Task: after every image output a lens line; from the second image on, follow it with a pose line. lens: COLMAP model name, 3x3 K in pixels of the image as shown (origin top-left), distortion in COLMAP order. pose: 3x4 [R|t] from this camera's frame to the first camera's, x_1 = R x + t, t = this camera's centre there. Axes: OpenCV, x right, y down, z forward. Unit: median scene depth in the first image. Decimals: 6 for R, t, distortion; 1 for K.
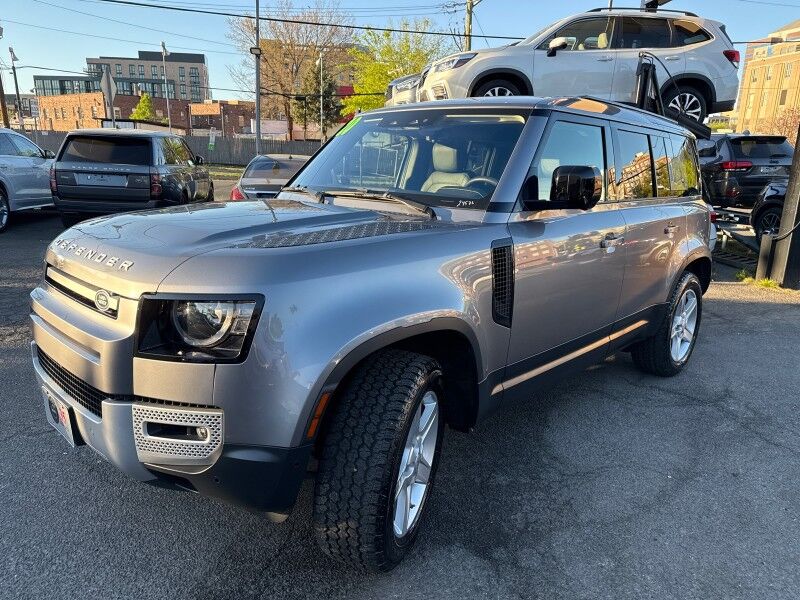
lens RADIAL K [[579.8, 0, 402.0], [0, 579.8, 312.2], [0, 0, 1]] dist [0.008588, -0.002892]
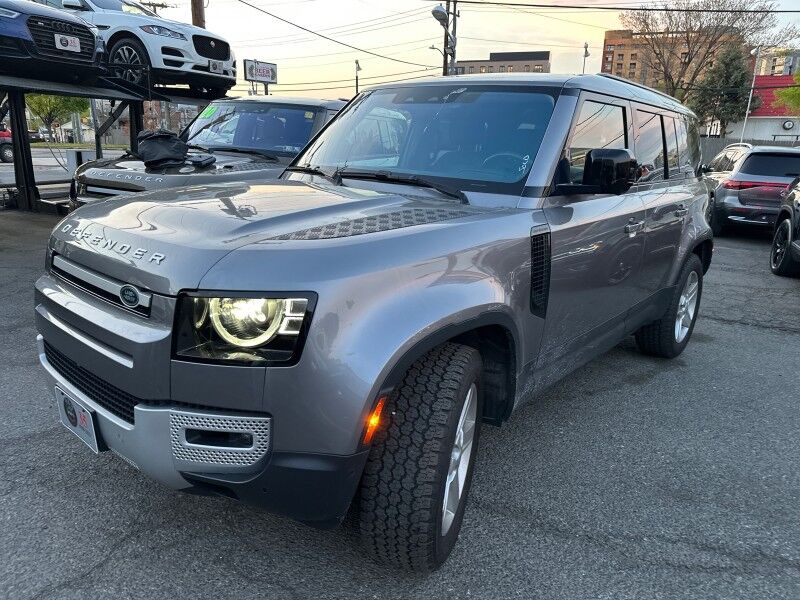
lens RADIAL K [[579.8, 0, 402.0], [0, 579.8, 312.2], [0, 0, 1]] dist [0.008588, -0.002892]
pose [[0.998373, -0.004196, 0.056874, -0.141470], [0.001618, 0.998972, 0.045302, -0.035847], [-0.057006, -0.045136, 0.997353, 0.062788]]
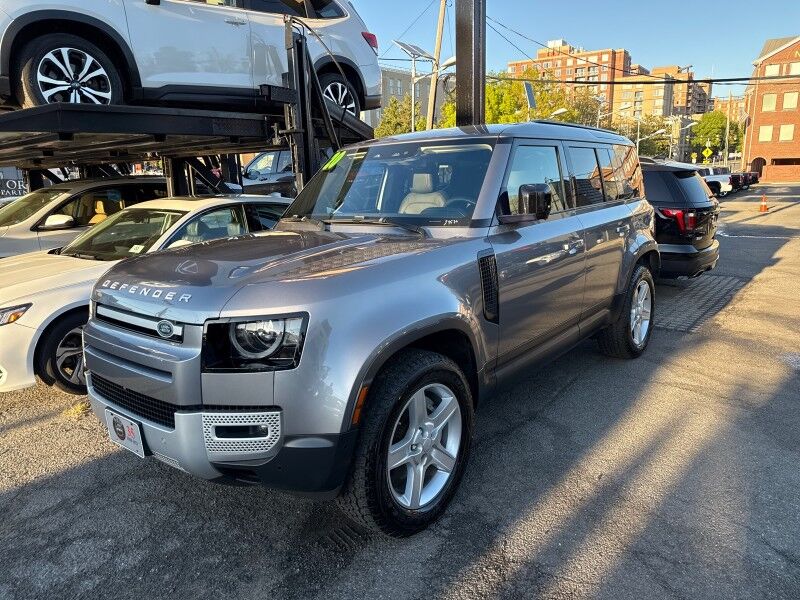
lens RADIAL K [[572.1, 0, 400.0], [0, 572.1, 300.0], [0, 0, 1]] dist [0.064474, -0.085937]
pose [[0.994548, -0.086156, 0.058753, -0.103672], [0.088539, 0.995299, -0.039246, 0.009729], [-0.055095, 0.044234, 0.997501, -0.209678]]
